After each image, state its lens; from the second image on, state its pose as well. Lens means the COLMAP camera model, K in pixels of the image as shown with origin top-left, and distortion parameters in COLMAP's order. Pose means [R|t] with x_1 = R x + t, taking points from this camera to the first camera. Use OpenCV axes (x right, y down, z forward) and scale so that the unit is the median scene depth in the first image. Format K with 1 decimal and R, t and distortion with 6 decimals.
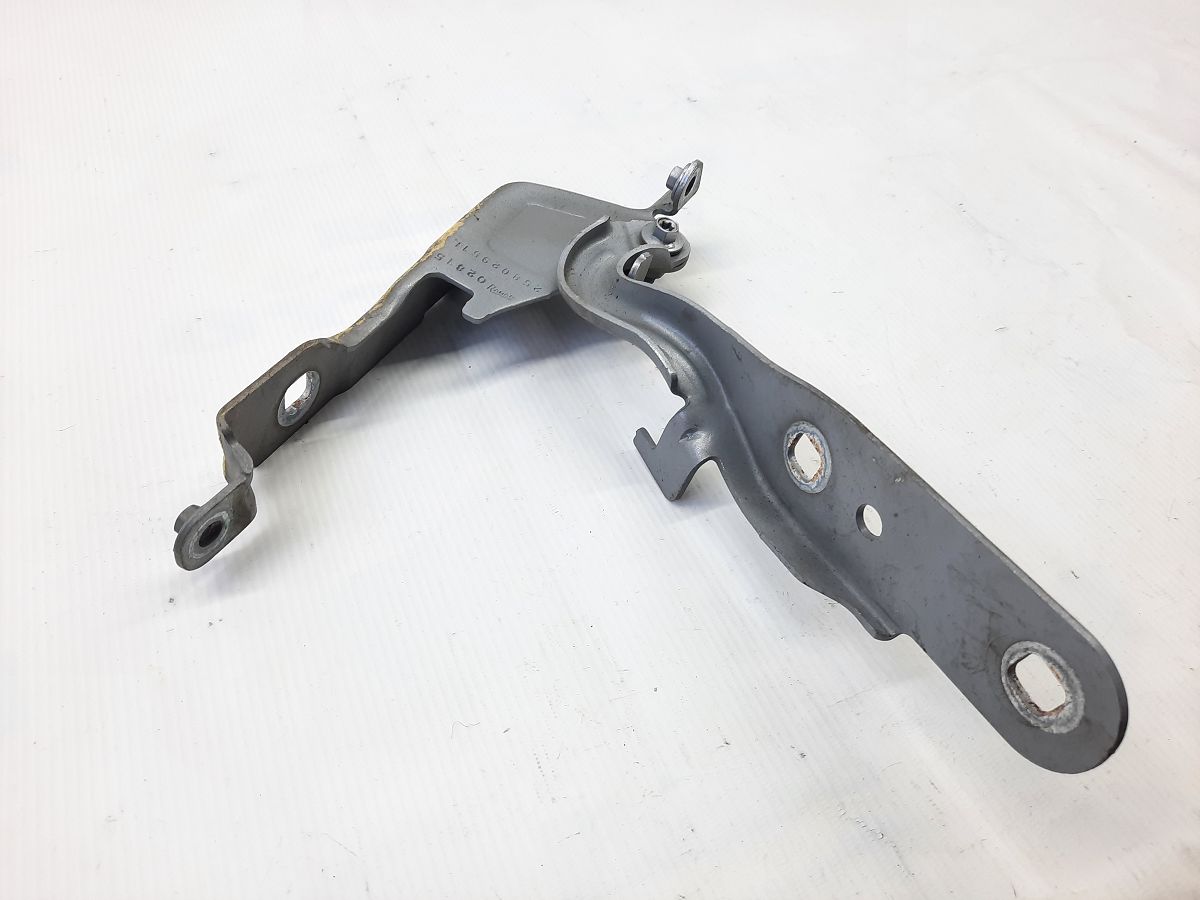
lens RADIAL K [[874.9, 0, 598.1], [0, 874.9, 457.0], [0, 0, 1]] dist [0.012330, -0.034645]
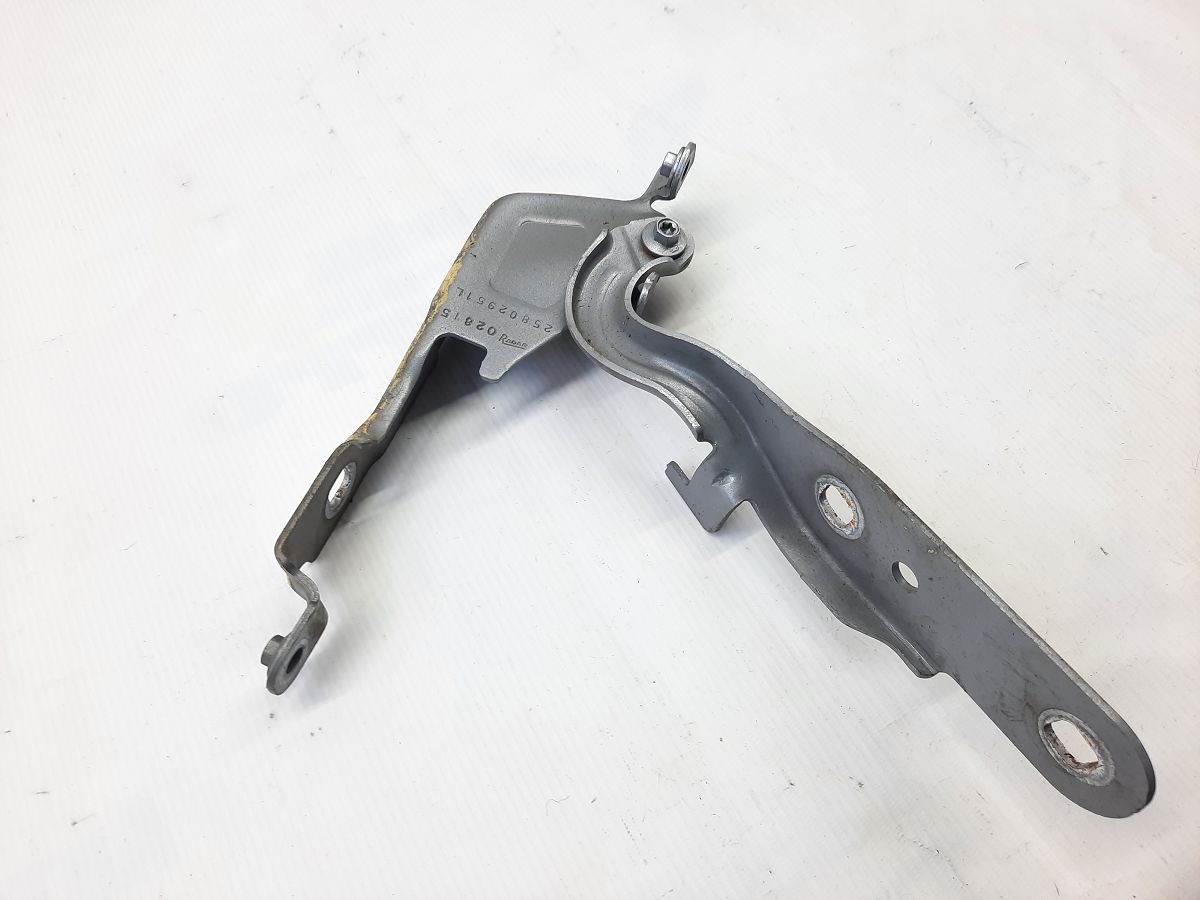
lens RADIAL K [[874.9, 0, 597.8], [0, 874.9, 454.5], [0, 0, 1]] dist [0.012330, -0.034645]
pose [[0.988931, -0.142478, -0.041417, 0.008188], [0.148057, 0.965870, 0.212542, -0.298677], [0.009721, -0.216321, 0.976274, 0.001954]]
